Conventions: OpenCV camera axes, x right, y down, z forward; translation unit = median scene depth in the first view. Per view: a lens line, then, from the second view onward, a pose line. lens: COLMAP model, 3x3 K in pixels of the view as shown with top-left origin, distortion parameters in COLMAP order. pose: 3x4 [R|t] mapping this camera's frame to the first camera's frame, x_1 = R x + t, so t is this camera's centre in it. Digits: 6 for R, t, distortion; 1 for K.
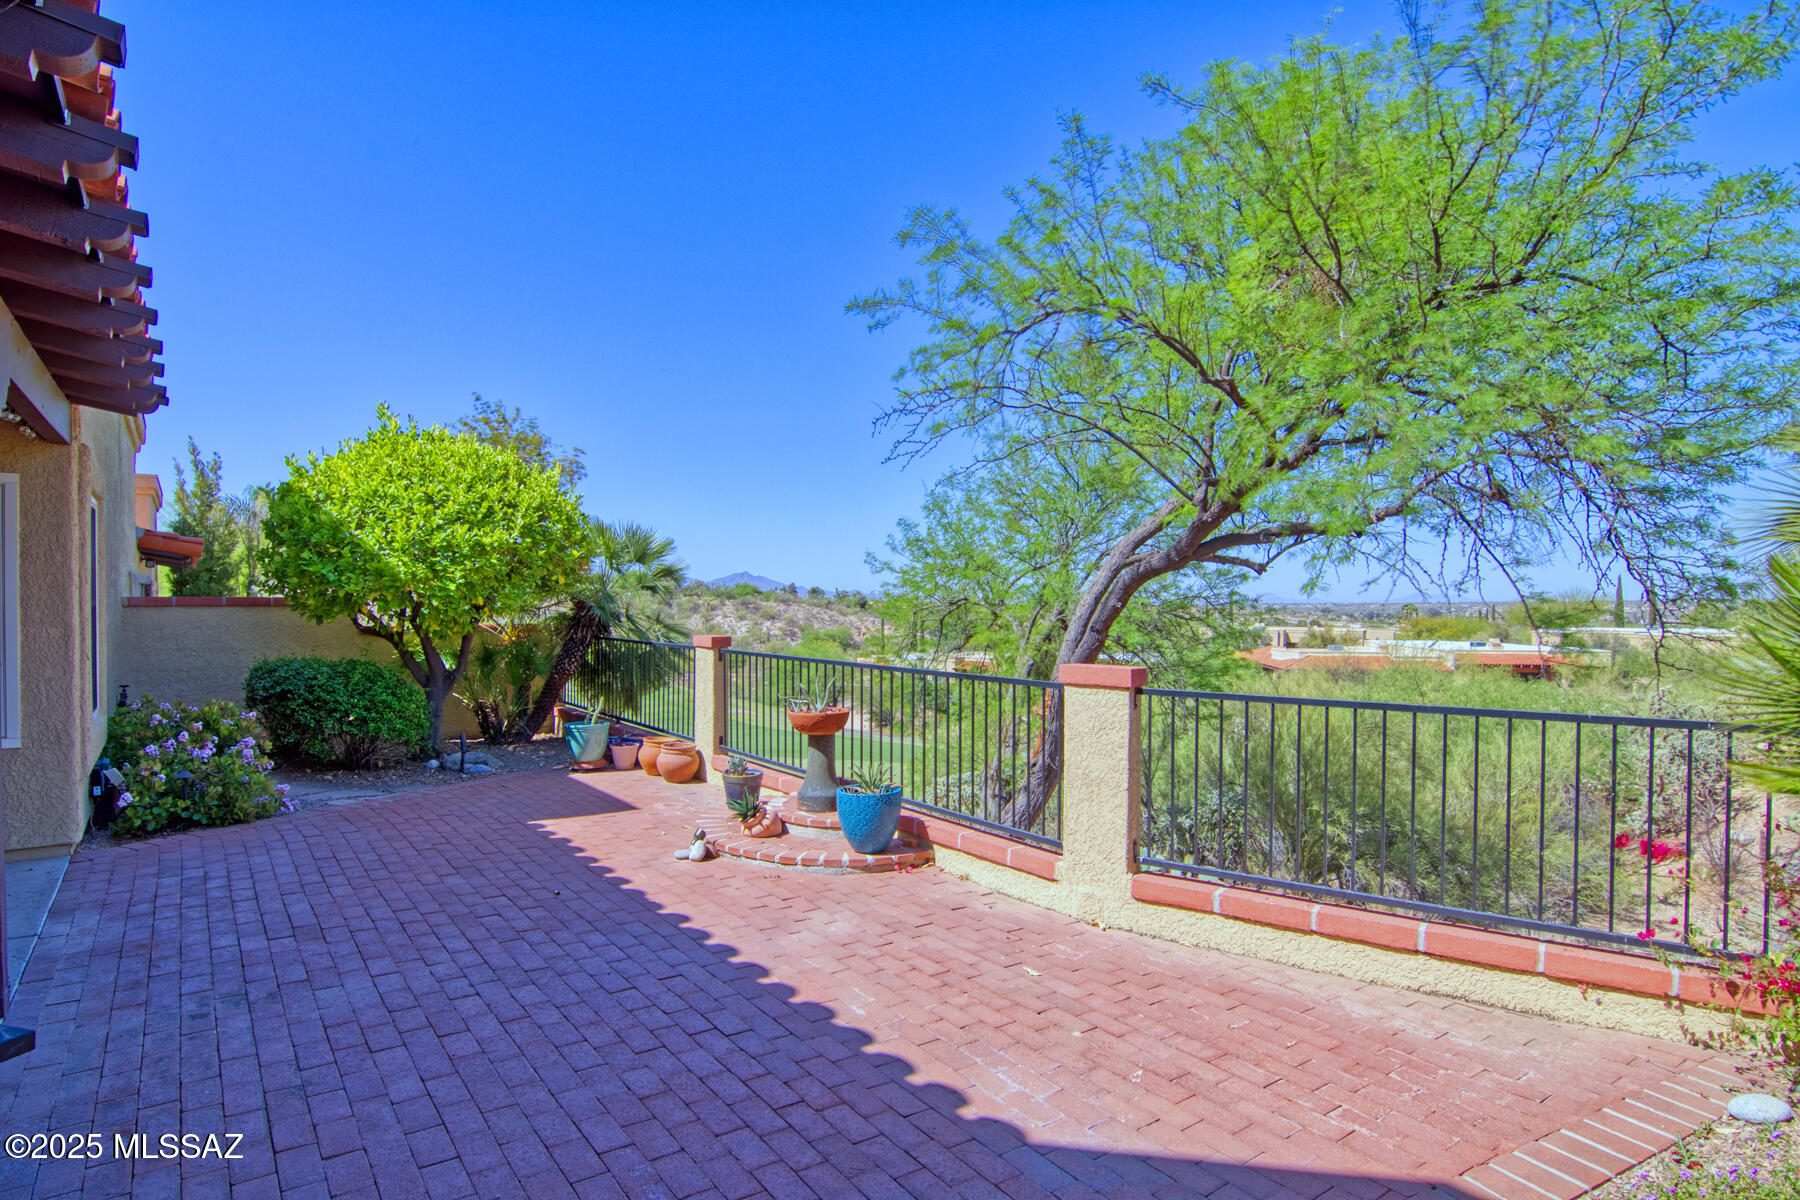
lens RADIAL K [[958.5, 0, 891.5], [0, 958.5, 615.5], [0, 0, 1]] dist [-0.001232, -0.012037]
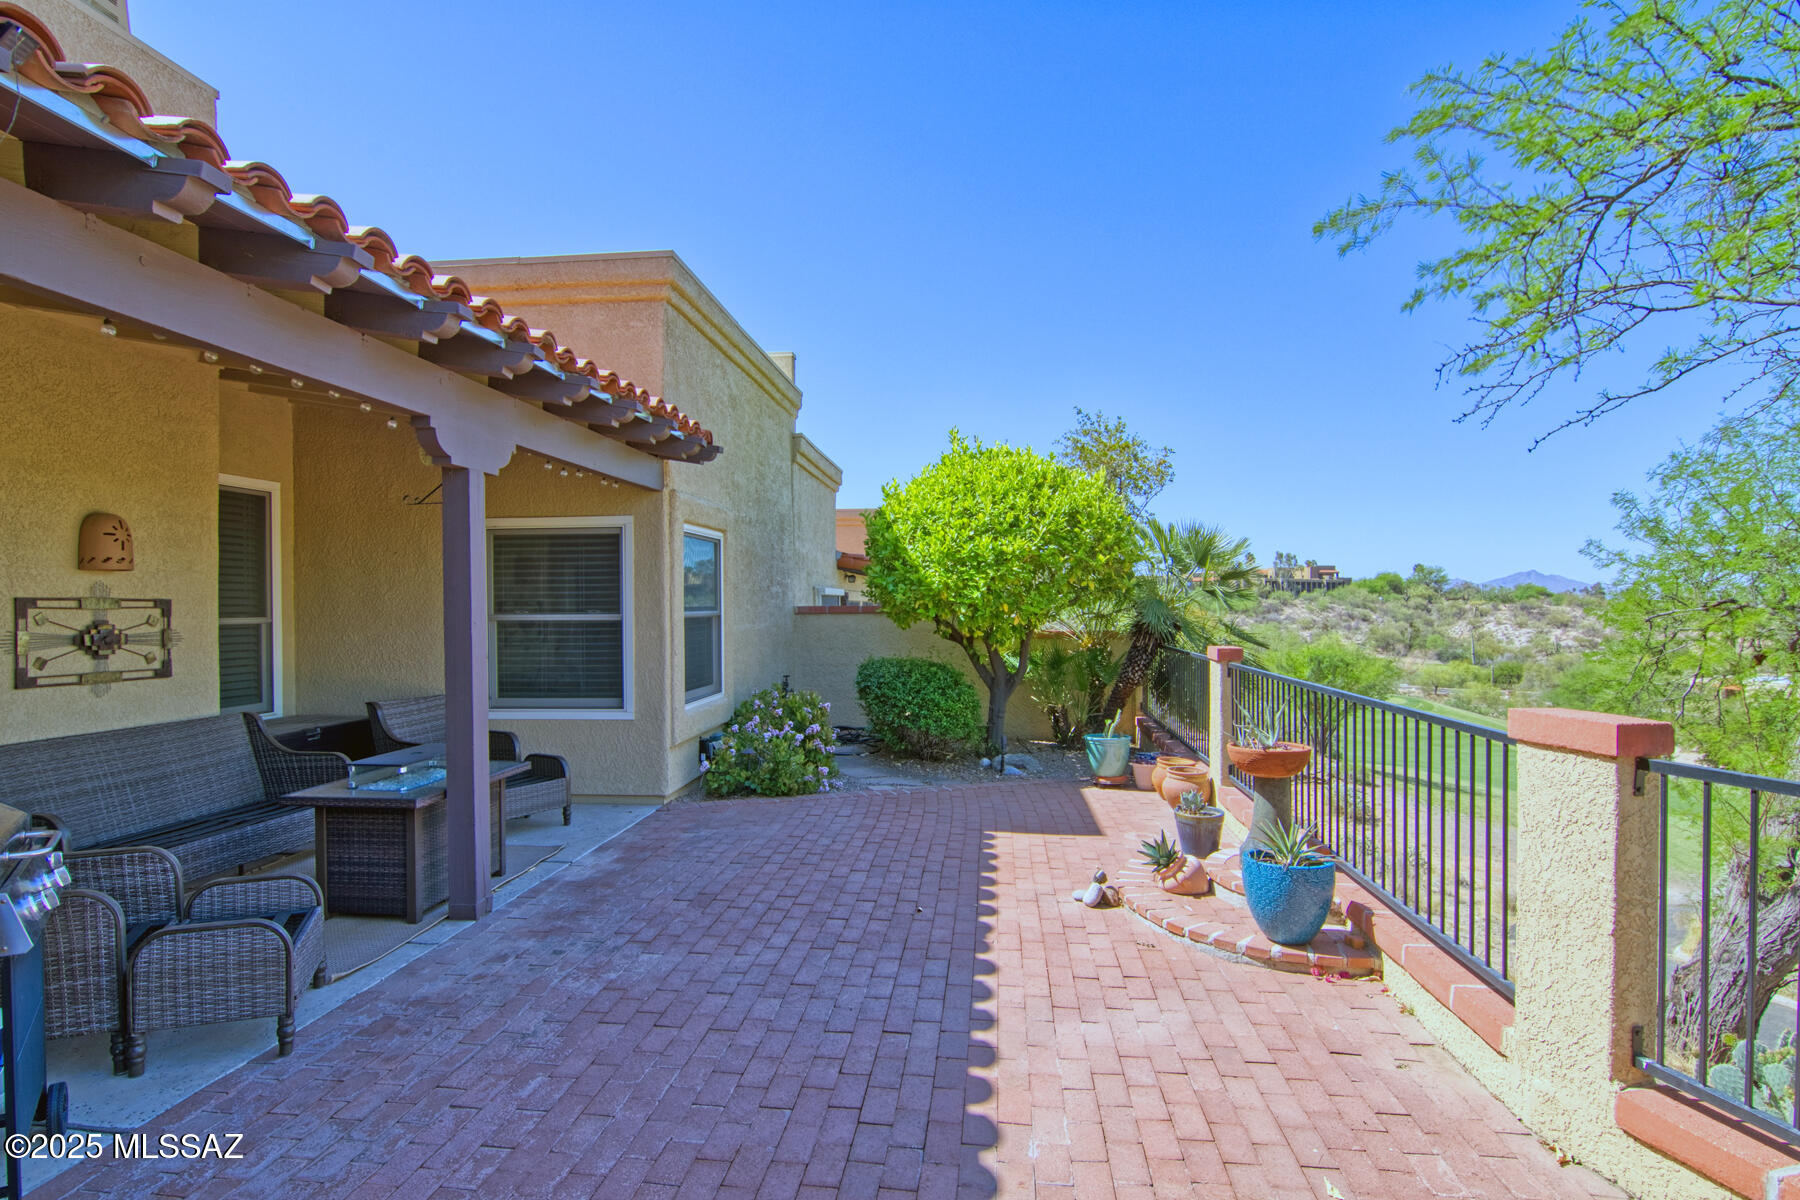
lens RADIAL K [[958.5, 0, 895.4], [0, 958.5, 600.4], [0, 0, 1]] dist [-0.001232, -0.012037]
pose [[0.738060, -0.009484, -0.674669, 0.245832], [-0.004963, 0.999798, -0.019484, -0.003858], [0.674717, 0.017728, 0.737863, 0.223054]]
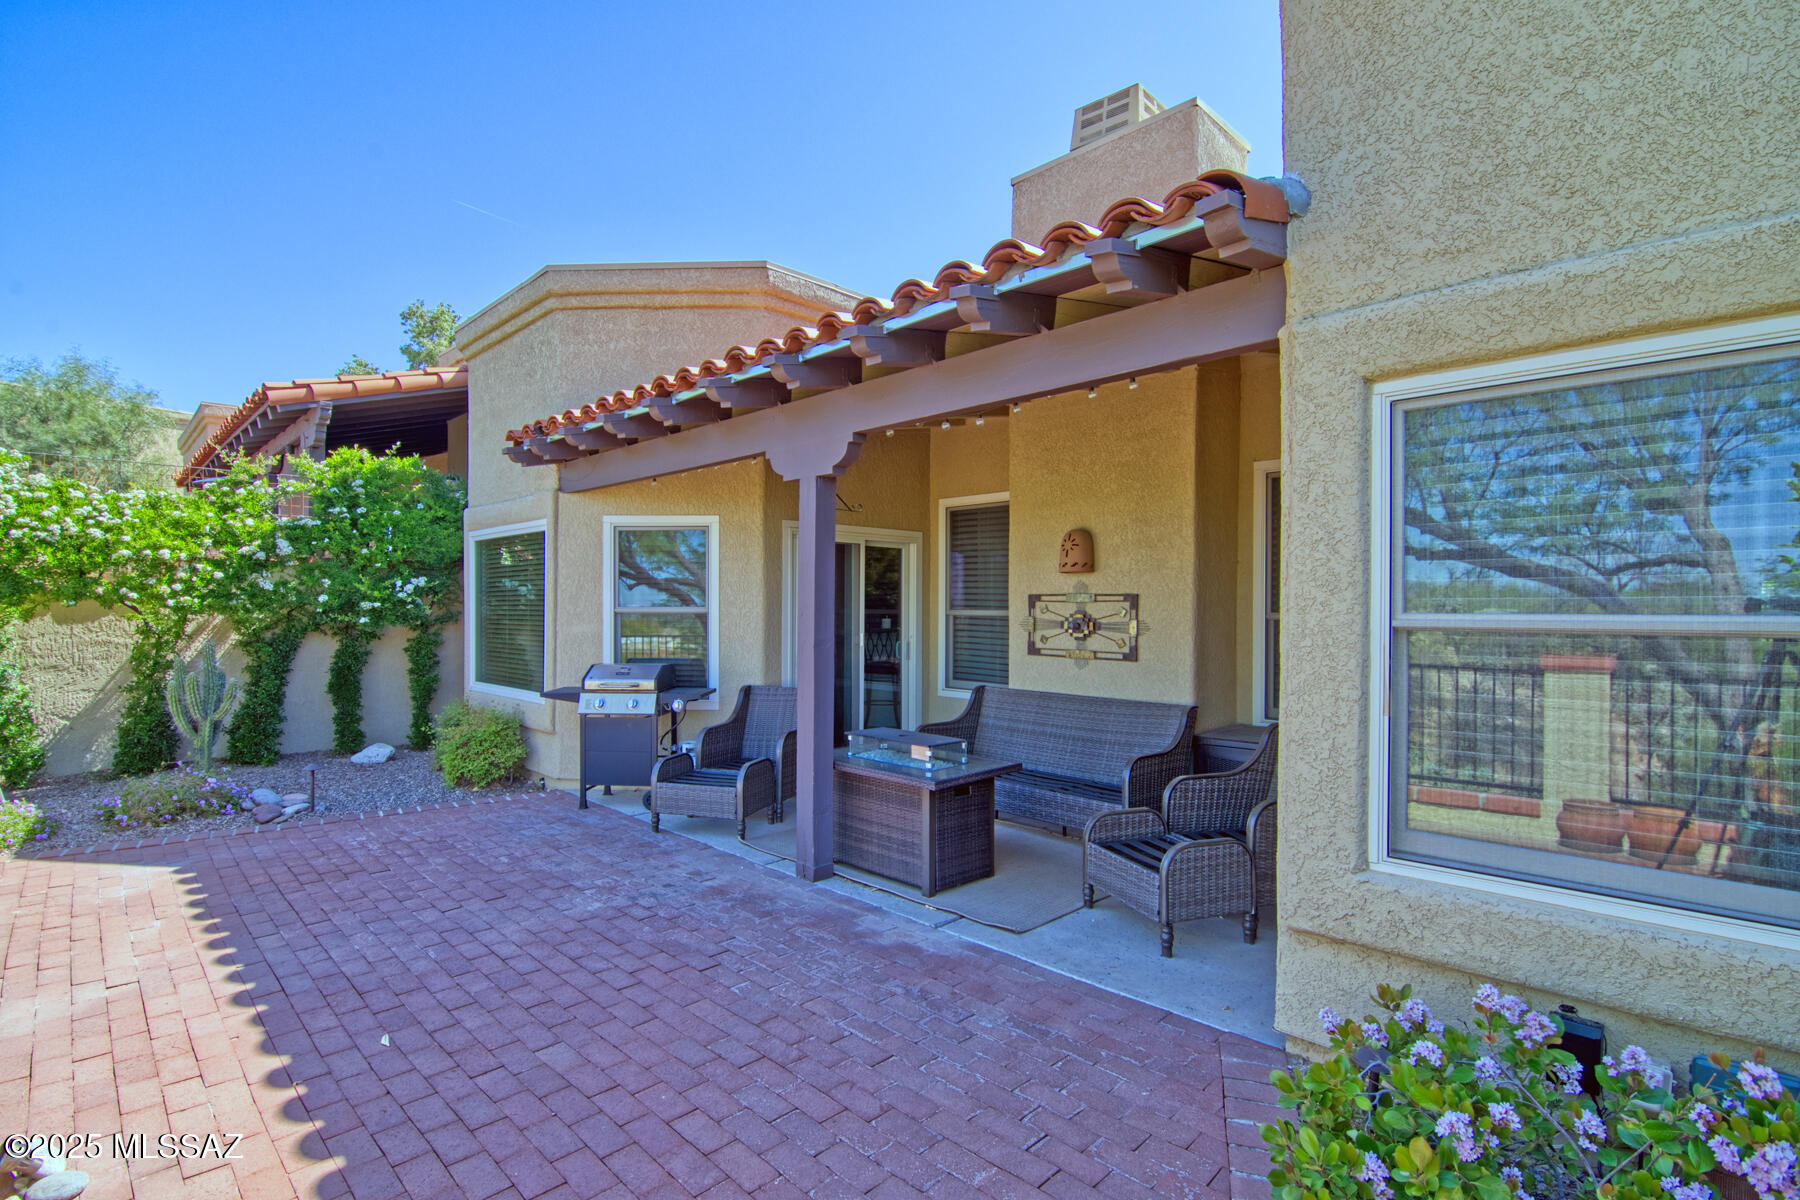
lens RADIAL K [[864.5, 0, 895.1], [0, 864.5, 605.0], [0, 0, 1]] dist [-0.007382, -0.008500]
pose [[-0.990570, -0.005198, -0.136912, -0.522179], [-0.007566, 0.999831, 0.016782, -0.021882], [0.136802, 0.017659, -0.990441, 1.384125]]
